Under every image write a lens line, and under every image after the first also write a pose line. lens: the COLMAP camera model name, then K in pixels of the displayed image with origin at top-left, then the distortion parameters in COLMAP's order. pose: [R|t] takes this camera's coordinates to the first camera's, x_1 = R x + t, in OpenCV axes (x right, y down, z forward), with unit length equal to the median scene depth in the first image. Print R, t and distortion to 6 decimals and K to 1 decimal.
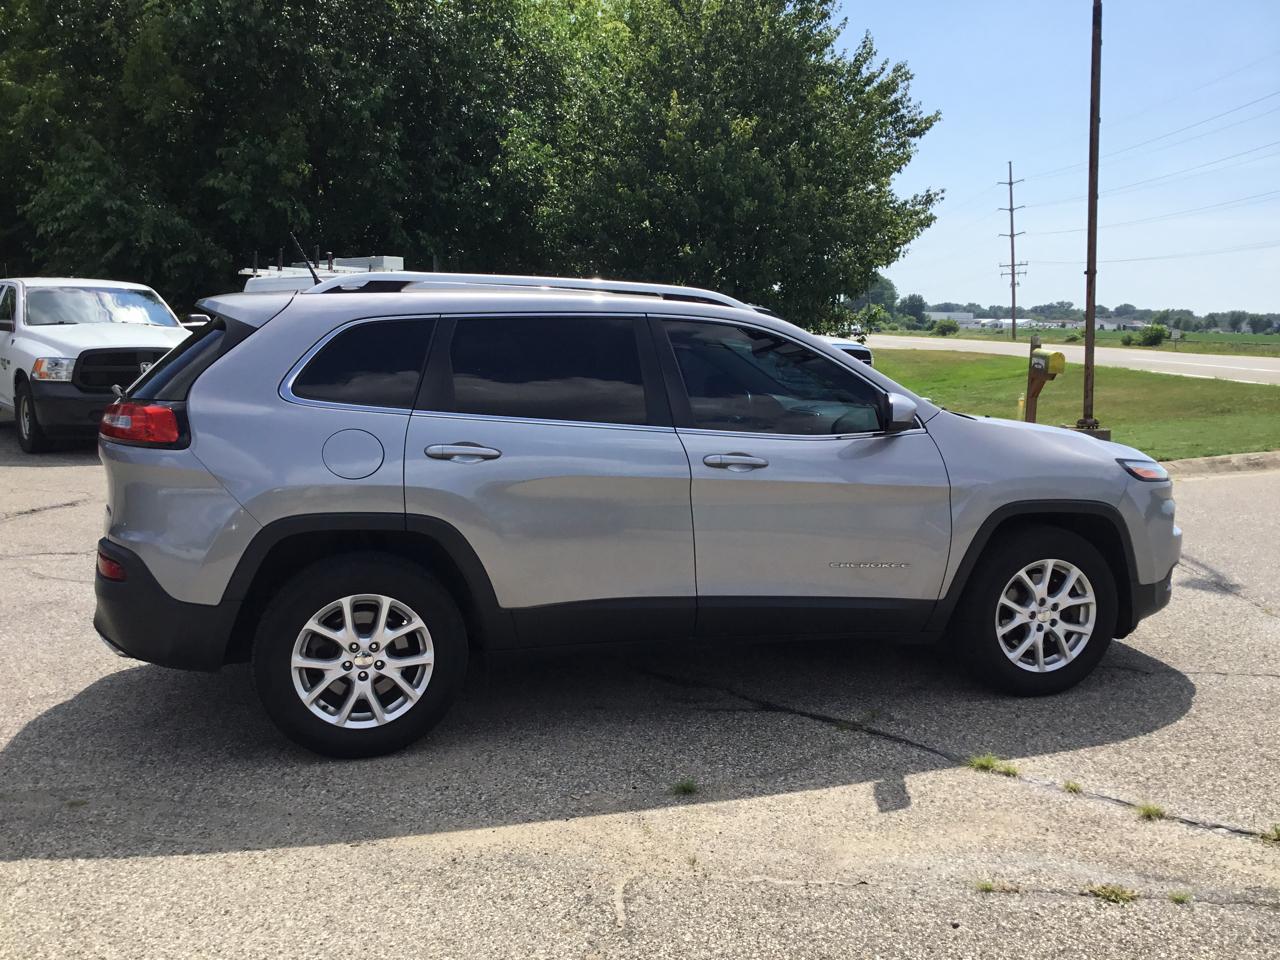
lens RADIAL K [[1145.3, 0, 640.0], [0, 1145.3, 480.0], [0, 0, 1]] dist [0.155381, -0.307209]
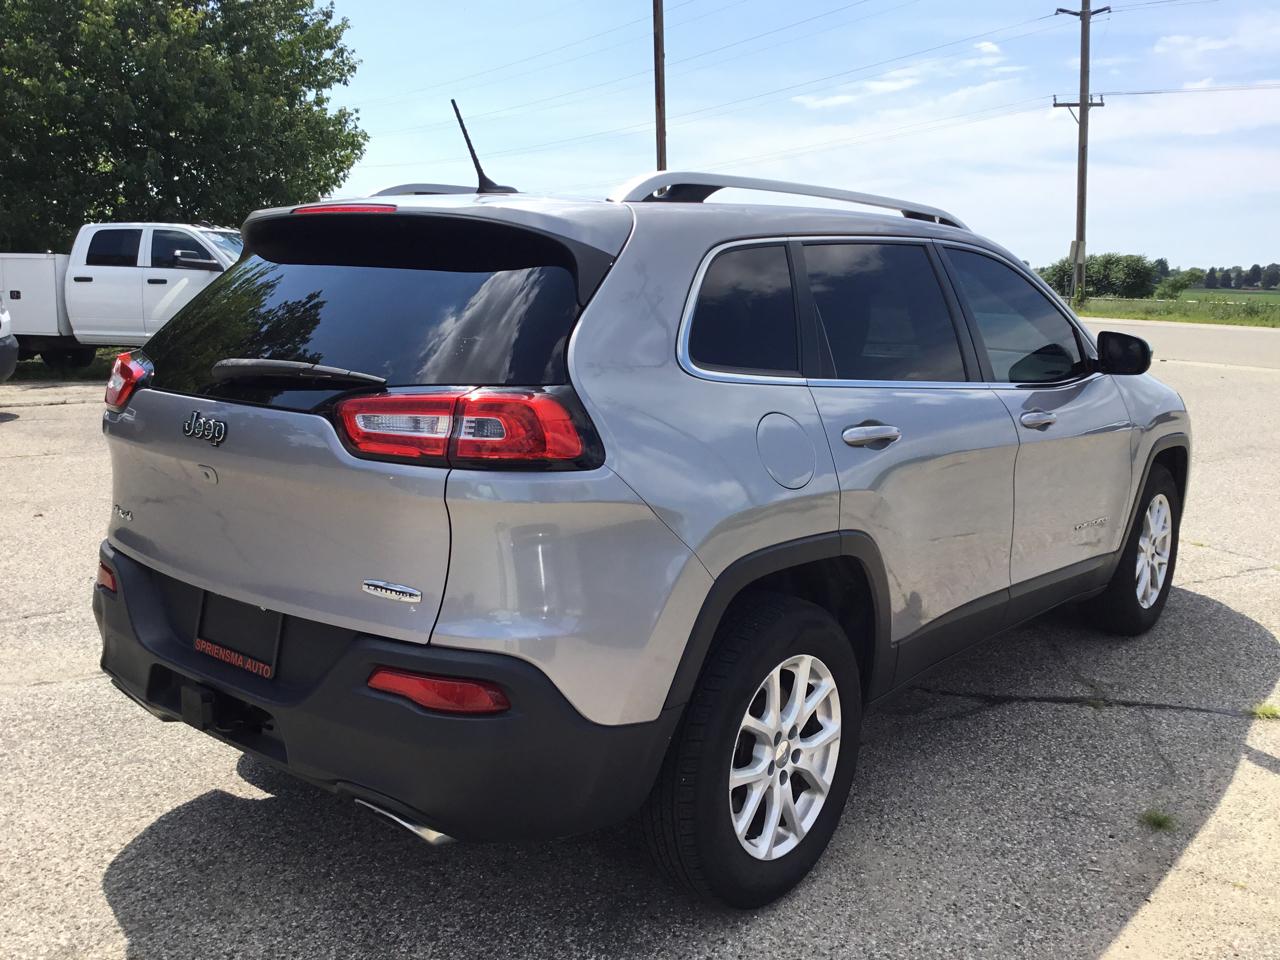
lens RADIAL K [[1156.7, 0, 639.8], [0, 1156.7, 462.1], [0, 0, 1]] dist [0.089207, -0.170534]
pose [[0.831580, -0.089799, 0.548097, -0.663724], [0.066644, 0.995846, 0.062044, -0.060034], [-0.551391, -0.015067, 0.834111, 0.487047]]
